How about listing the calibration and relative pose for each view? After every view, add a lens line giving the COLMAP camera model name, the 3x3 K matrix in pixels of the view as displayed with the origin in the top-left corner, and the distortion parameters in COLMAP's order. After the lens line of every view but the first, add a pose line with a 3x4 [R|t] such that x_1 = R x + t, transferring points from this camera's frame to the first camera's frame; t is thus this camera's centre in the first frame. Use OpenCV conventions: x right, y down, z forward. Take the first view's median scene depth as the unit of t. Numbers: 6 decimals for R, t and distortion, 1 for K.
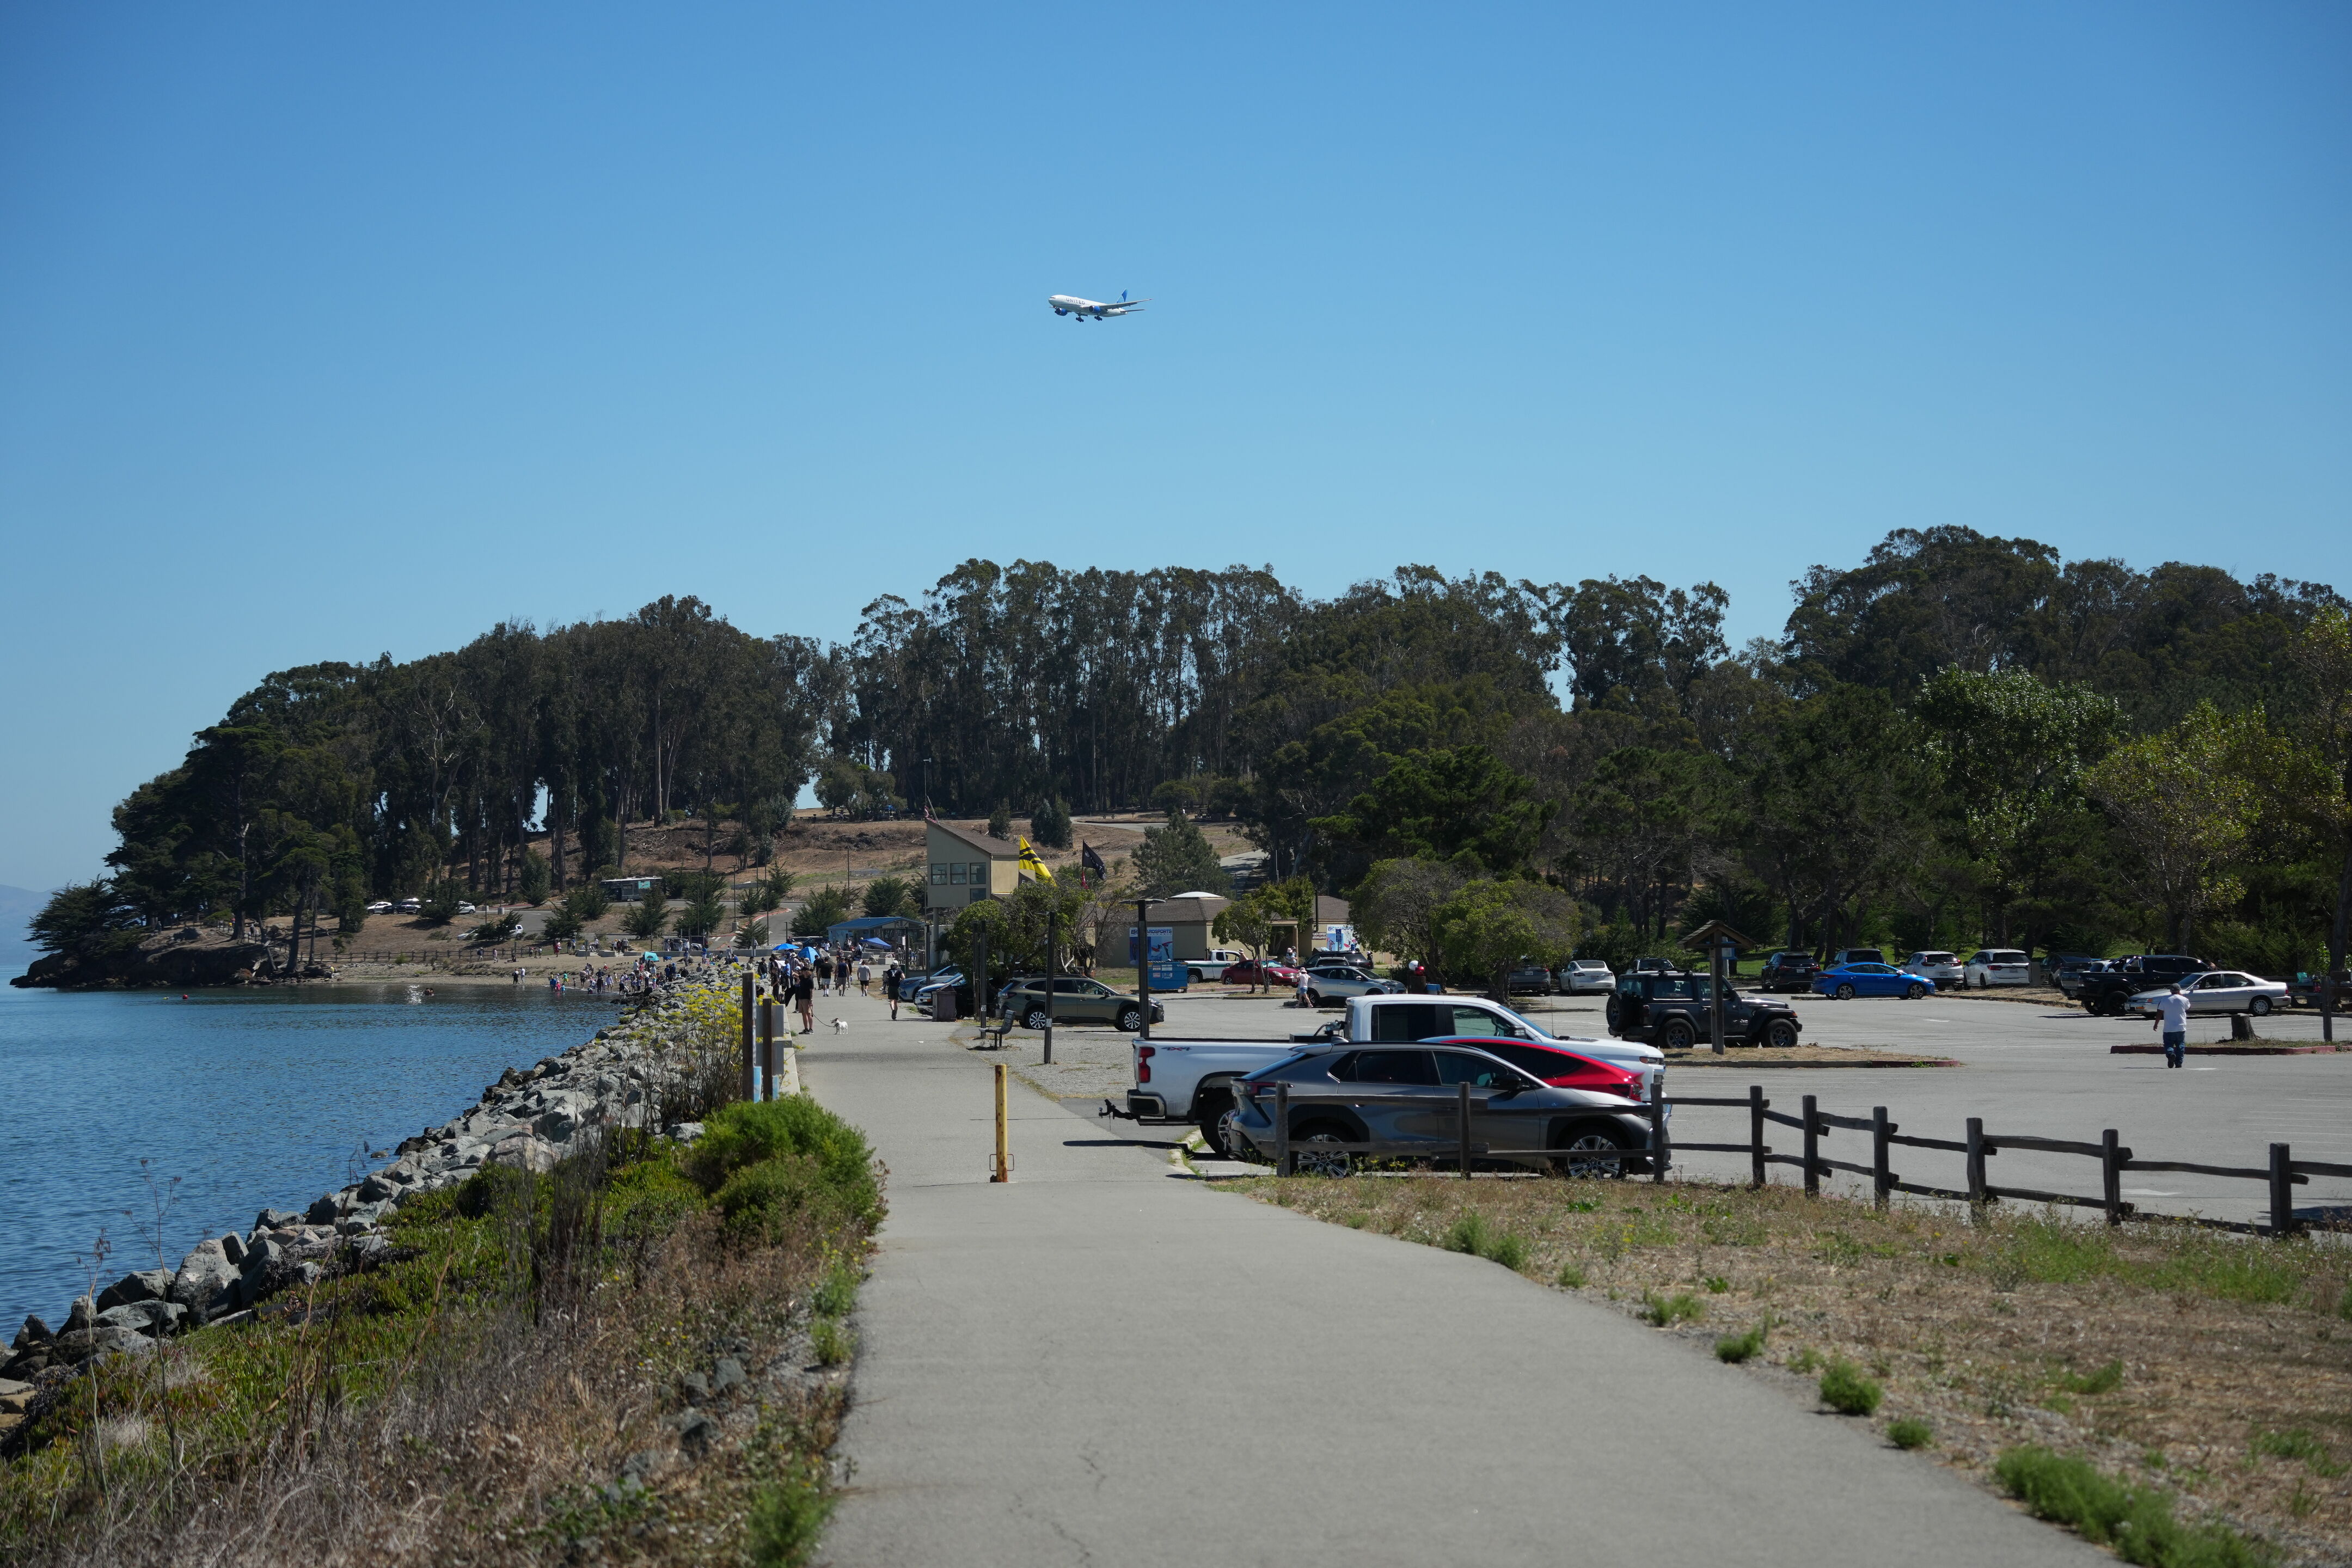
lens RADIAL K [[5552.0, 0, 1176.2], [0, 5552.0, 784.6], [0, 0, 1]] dist [0.076528, 0.000000]
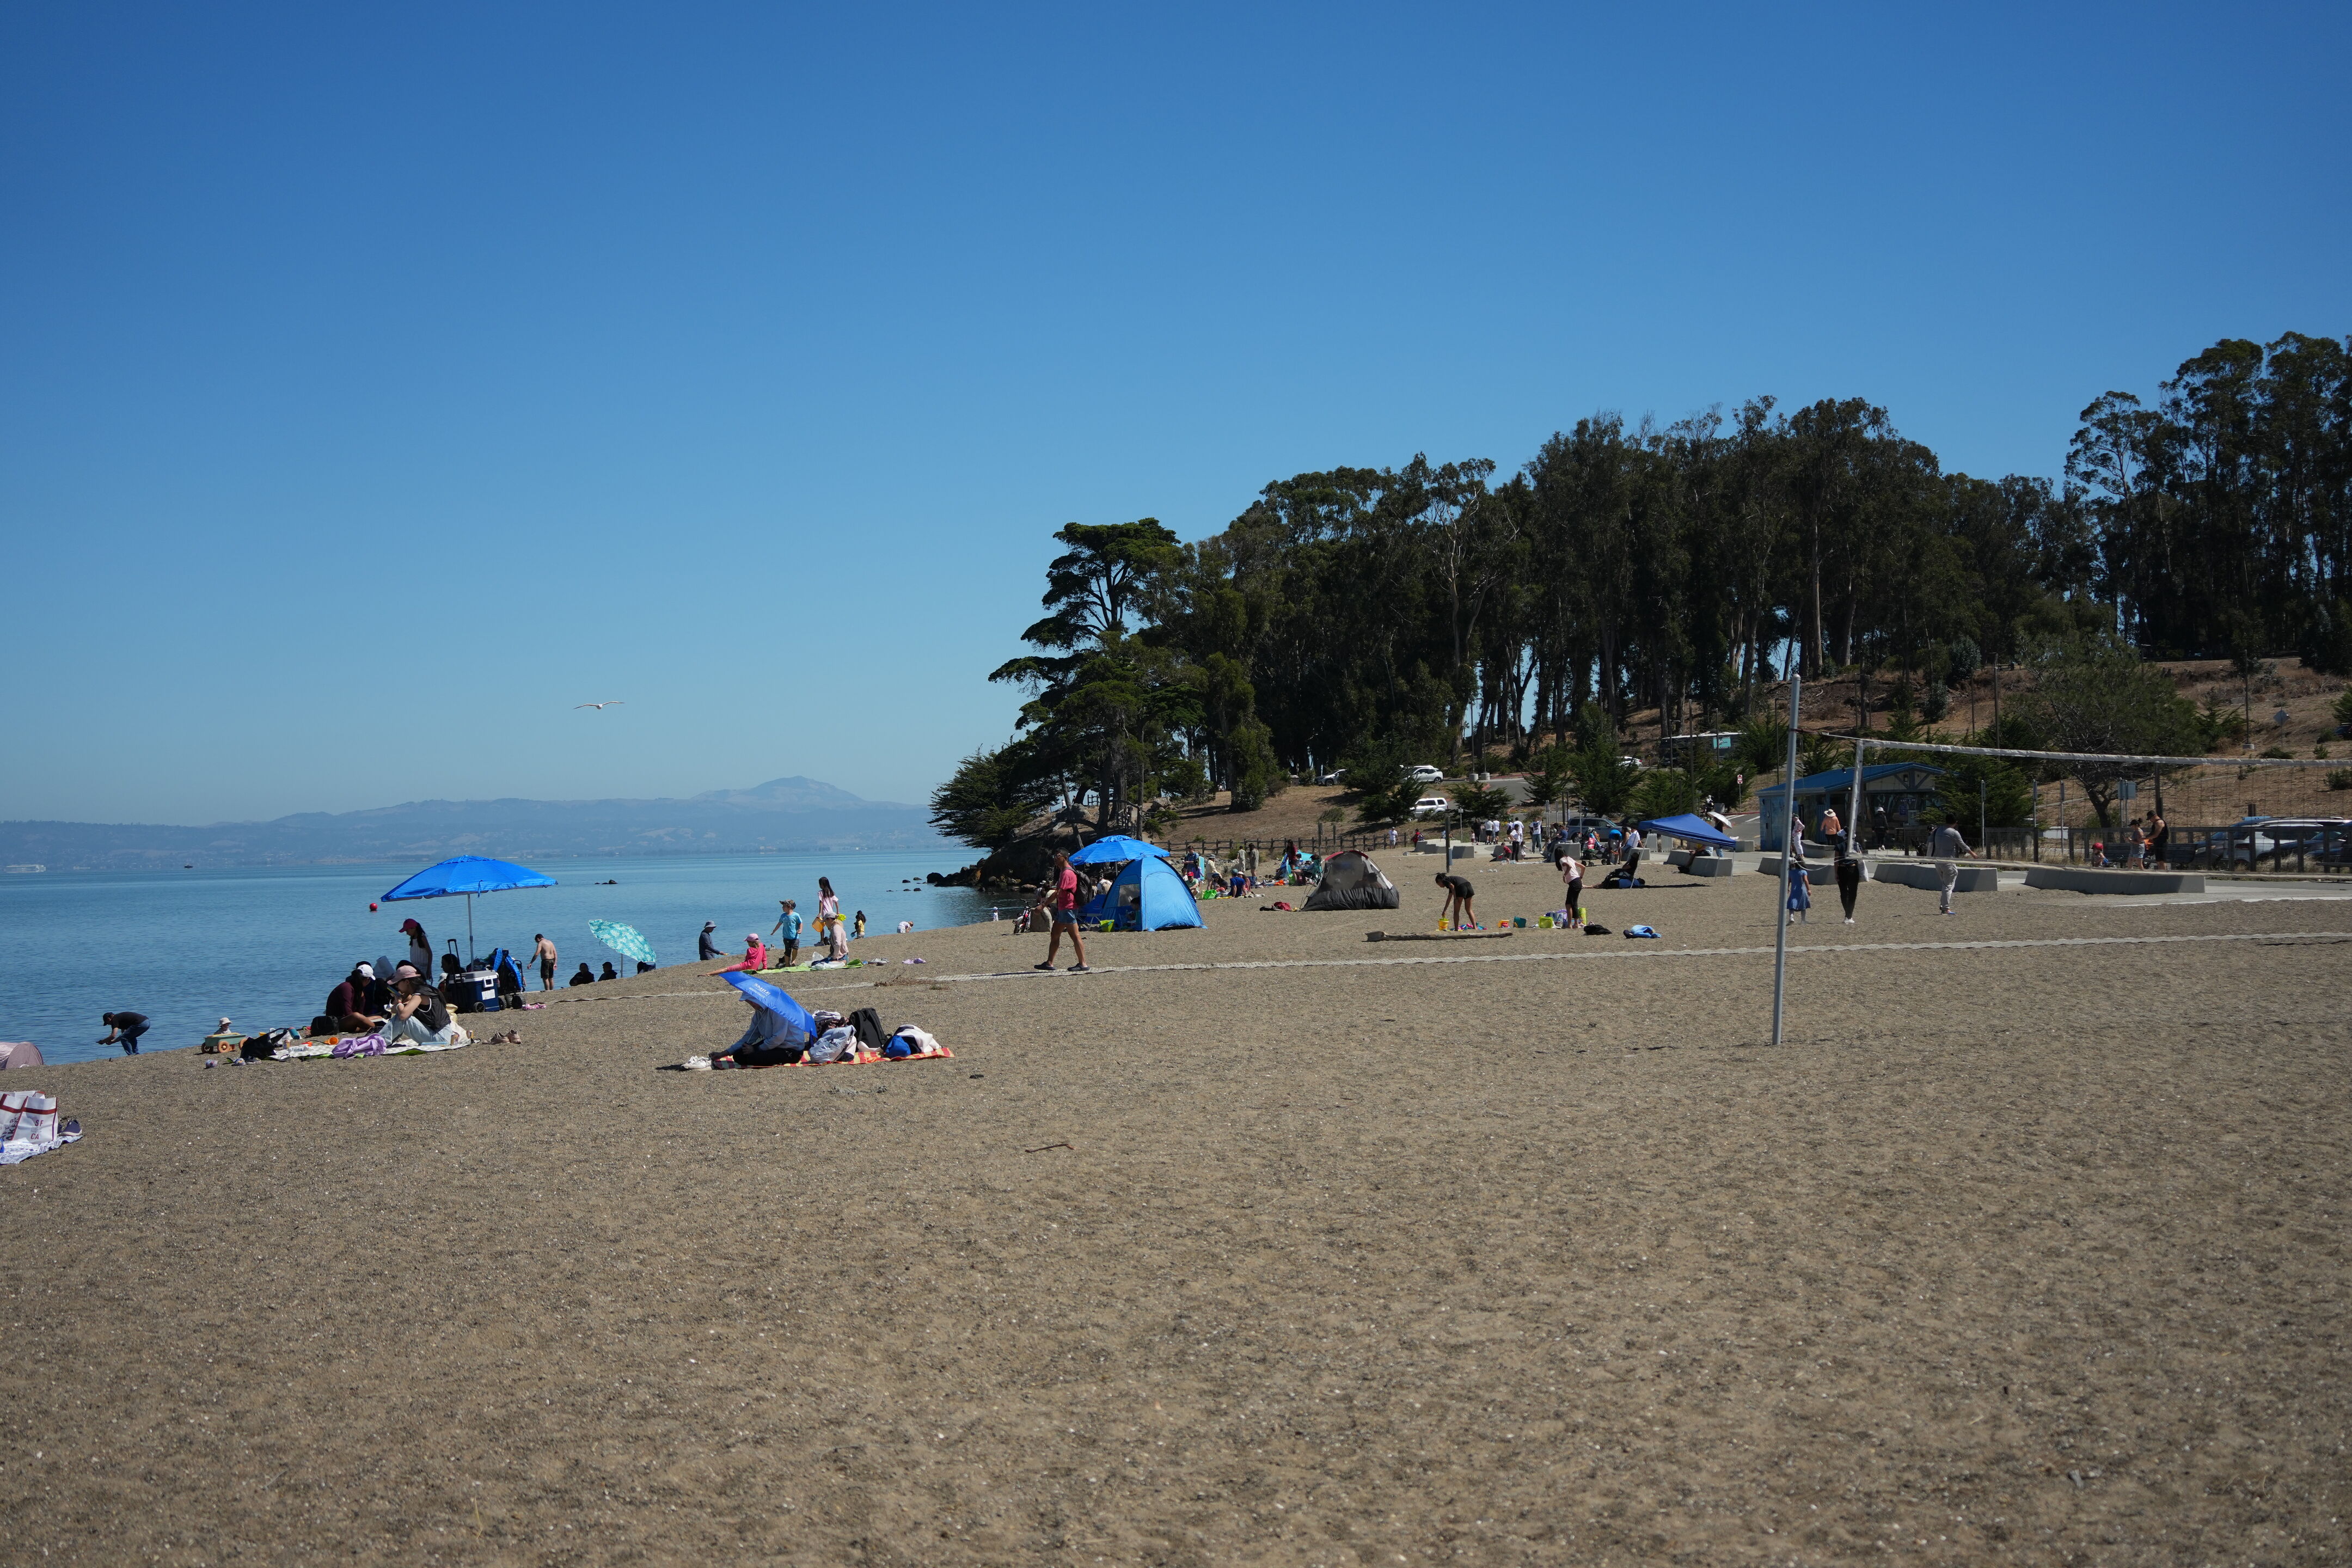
lens RADIAL K [[3263.7, 0, 1171.4], [0, 3263.7, 772.0], [0, 0, 1]] dist [0.111220, 0.000000]
pose [[0.935198, -0.007756, -0.354040, -0.010543], [0.013283, 0.999825, 0.013185, 0.013310], [0.353876, -0.017033, 0.935137, 0.503325]]
